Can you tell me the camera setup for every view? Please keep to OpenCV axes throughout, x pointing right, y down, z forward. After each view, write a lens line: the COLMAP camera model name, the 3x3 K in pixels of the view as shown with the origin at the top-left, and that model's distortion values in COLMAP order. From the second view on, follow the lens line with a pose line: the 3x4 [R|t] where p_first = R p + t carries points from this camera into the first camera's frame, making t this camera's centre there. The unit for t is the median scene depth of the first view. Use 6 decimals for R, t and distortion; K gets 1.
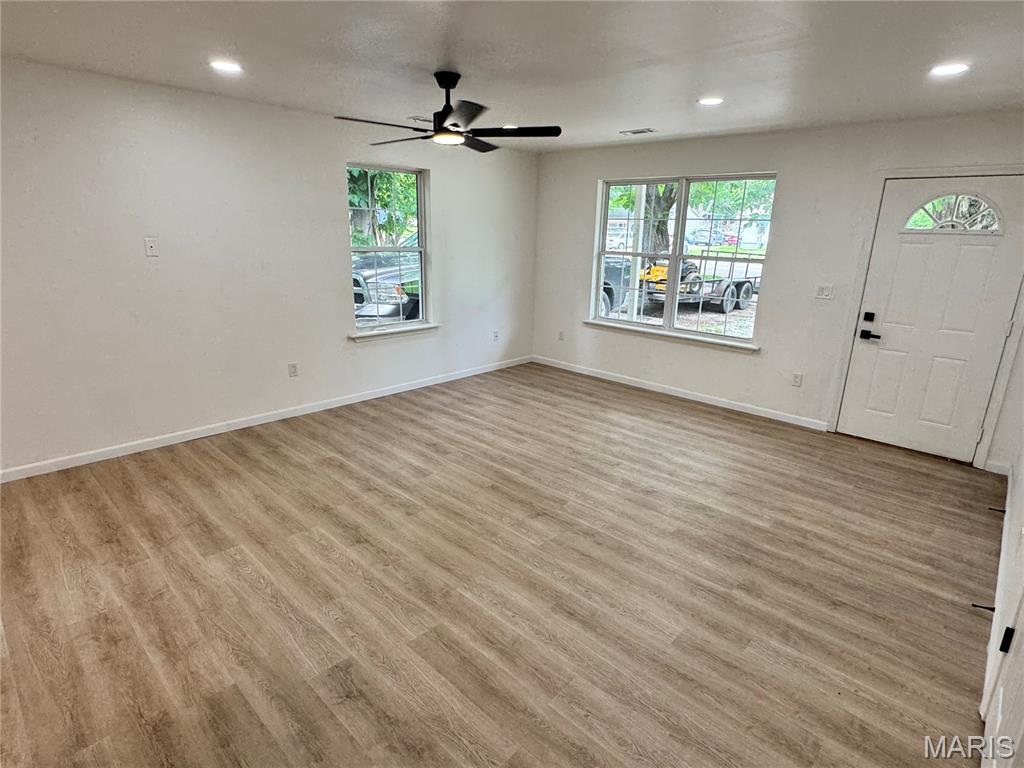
lens RADIAL K [[545.1, 0, 515.6], [0, 545.1, 389.0], [0, 0, 1]] dist [-0.004451, 0.001175]
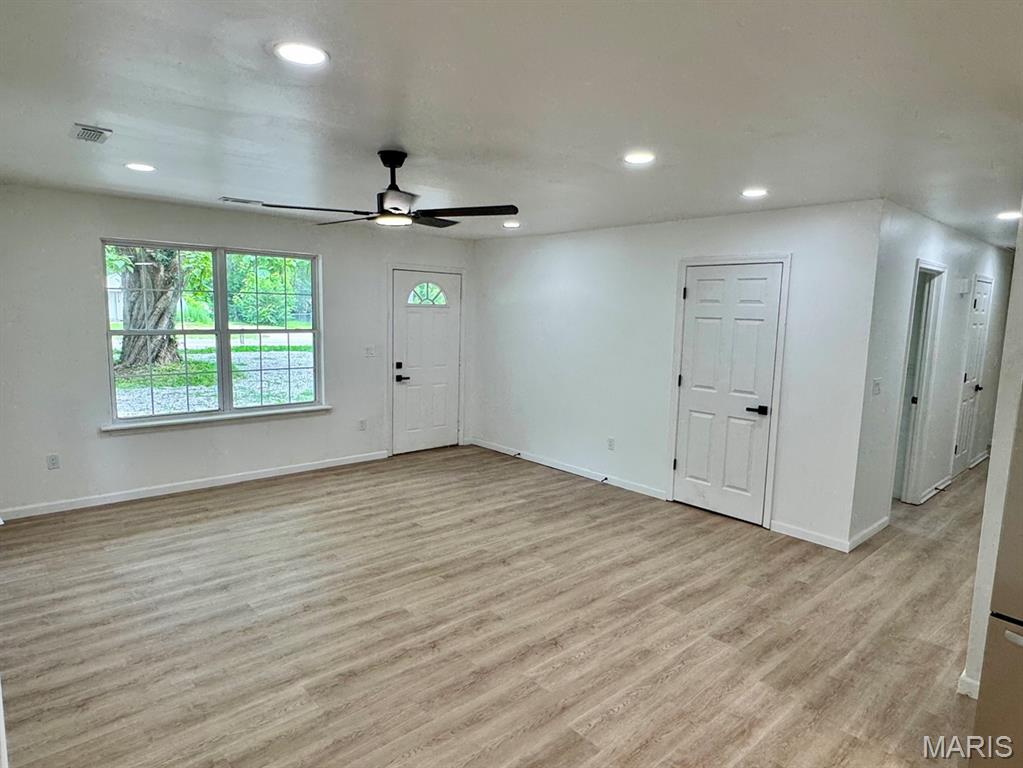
lens RADIAL K [[598.0, 0, 511.2], [0, 598.0, 386.5], [0, 0, 1]] dist [-0.004582, 0.002290]
pose [[0.082681, -0.152478, 0.984842, -1.061397], [0.257760, 0.957871, 0.126662, -0.256151], [-0.962665, 0.243381, 0.118500, 0.711580]]
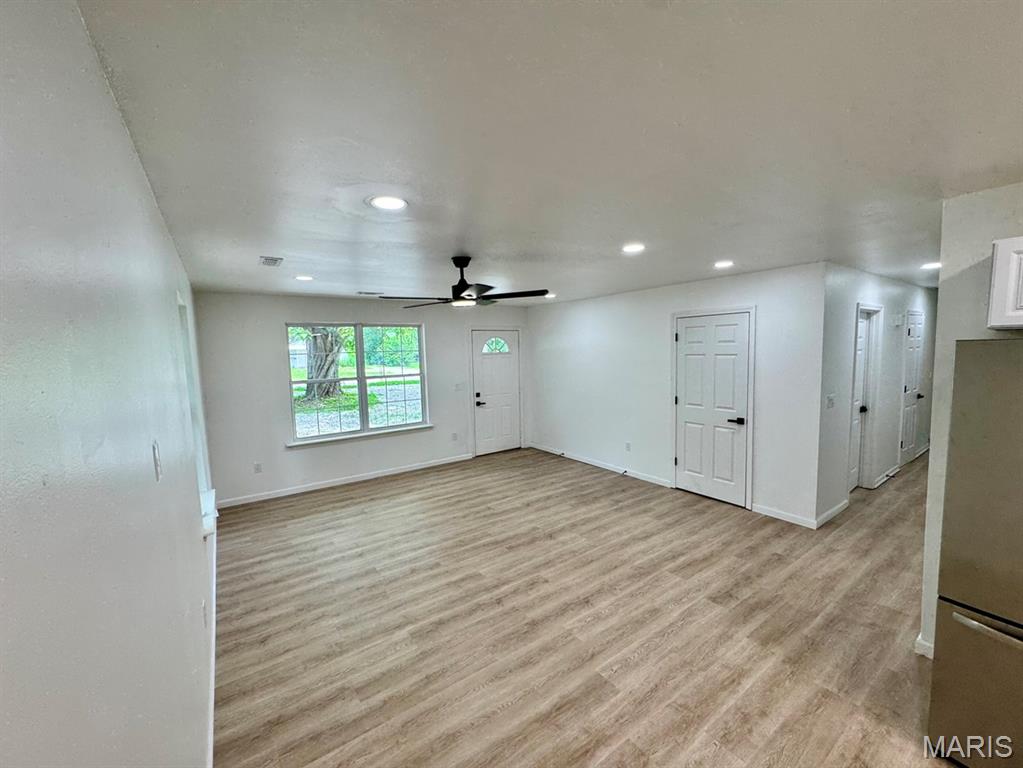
lens RADIAL K [[408.7, 0, 512.0], [0, 408.7, 382.7], [0, 0, 1]] dist [-0.004311, 0.001054]
pose [[0.196171, -0.113918, 0.973930, -1.027582], [0.304398, 0.951234, 0.049951, -0.273110], [-0.932126, 0.286663, 0.221281, 0.677574]]
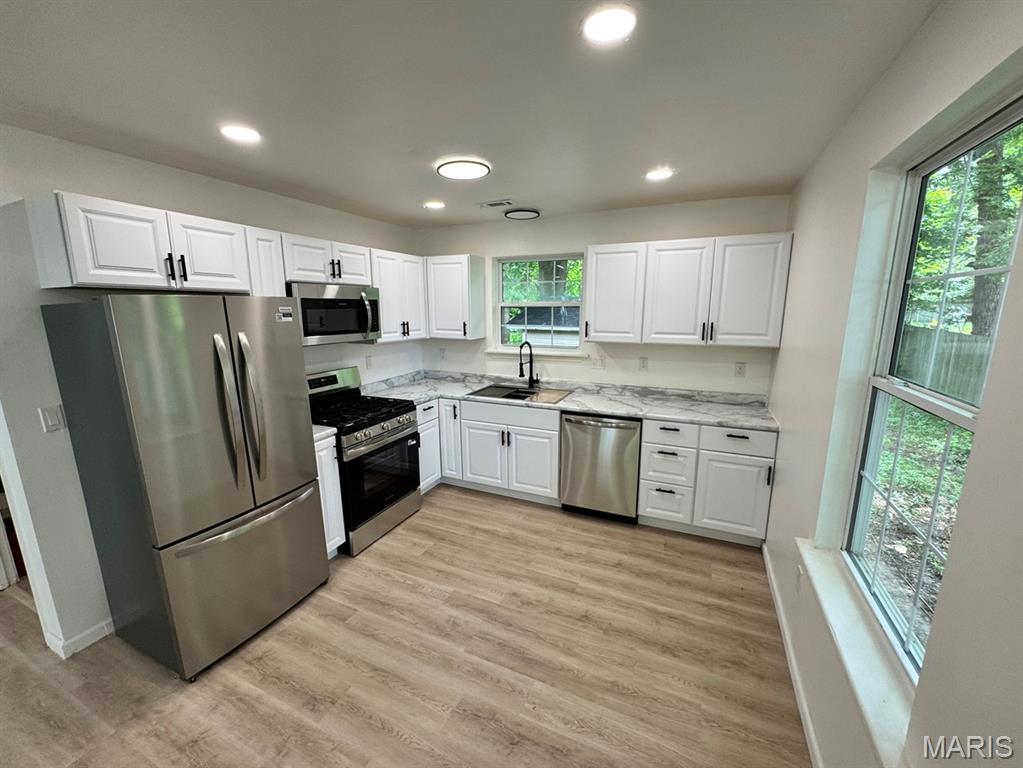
lens RADIAL K [[408.7, 0, 511.6], [0, 408.7, 382.6], [0, 0, 1]] dist [-0.004311, 0.001054]
pose [[-0.948520, 0.041596, -0.313973, -0.735969], [-0.102730, 0.897333, 0.429231, -0.290840], [0.299593, 0.439389, -0.846866, 0.848693]]
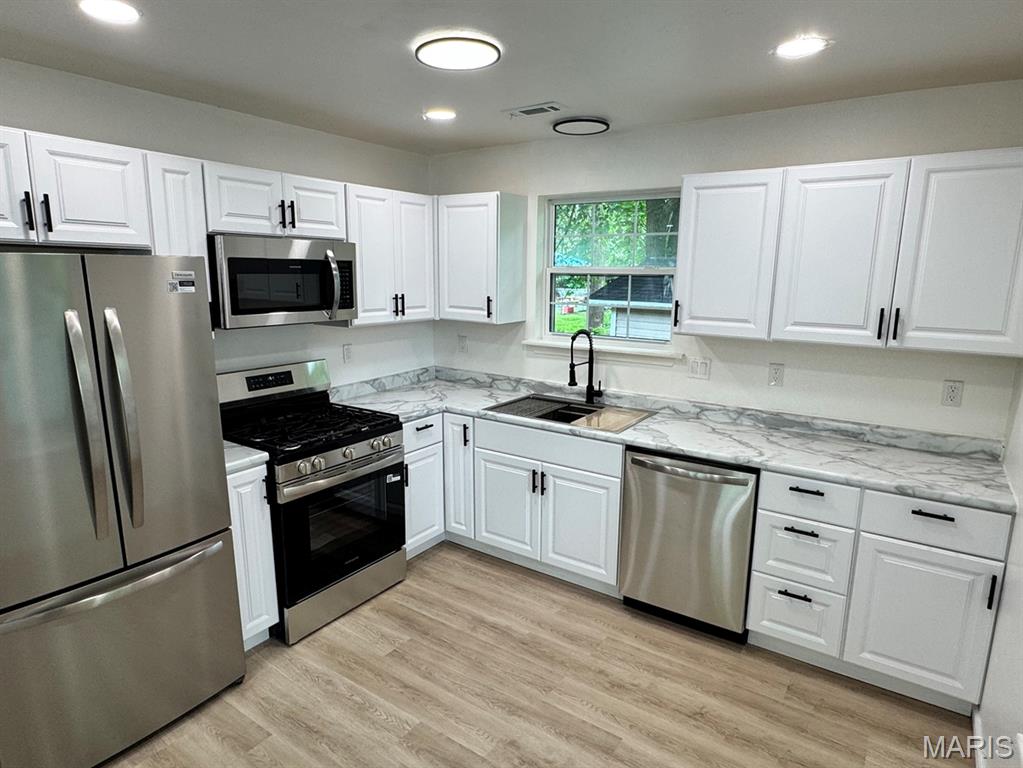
lens RADIAL K [[598.0, 0, 509.2], [0, 598.0, 385.0], [0, 0, 1]] dist [-0.004582, 0.002290]
pose [[-0.989003, -0.002365, -0.147873, -0.849385], [-0.069334, 0.890599, 0.449472, -0.285042], [0.130633, 0.454782, -0.880970, 0.798717]]
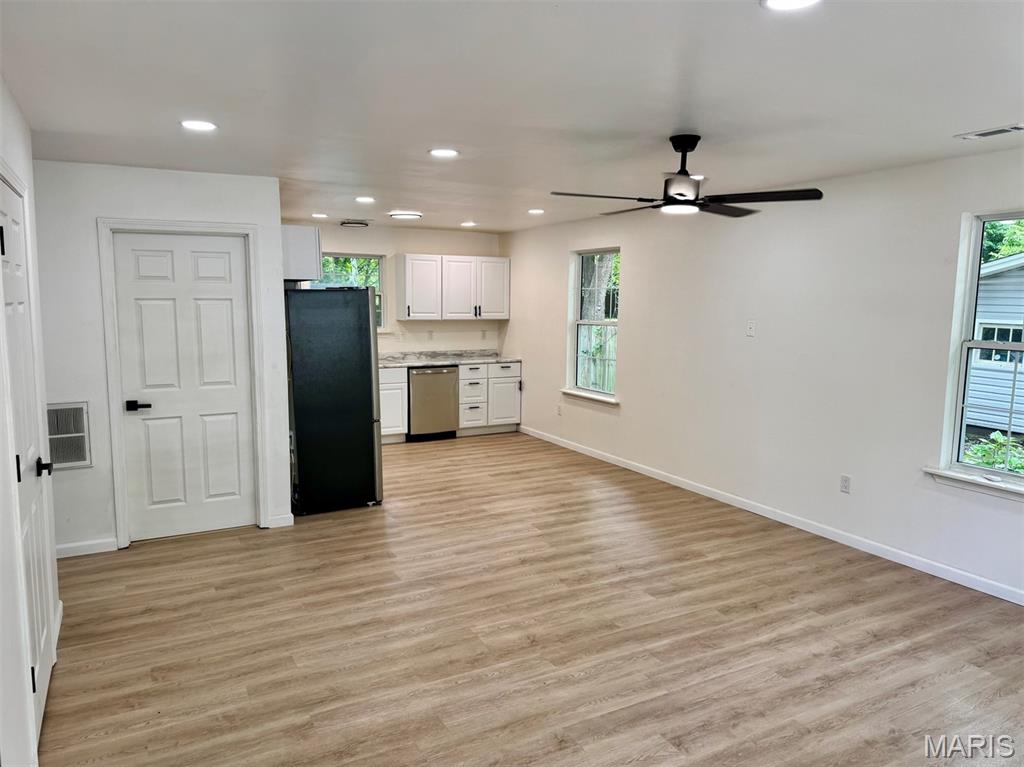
lens RADIAL K [[714.5, 0, 502.4], [0, 714.5, 376.2], [0, 0, 1]] dist [0.035567, -0.033568]
pose [[-0.326887, 0.077508, -0.941880, 0.998386], [-0.278062, 0.944628, 0.174238, -0.309674], [0.903231, 0.318857, -0.287234, 1.082927]]
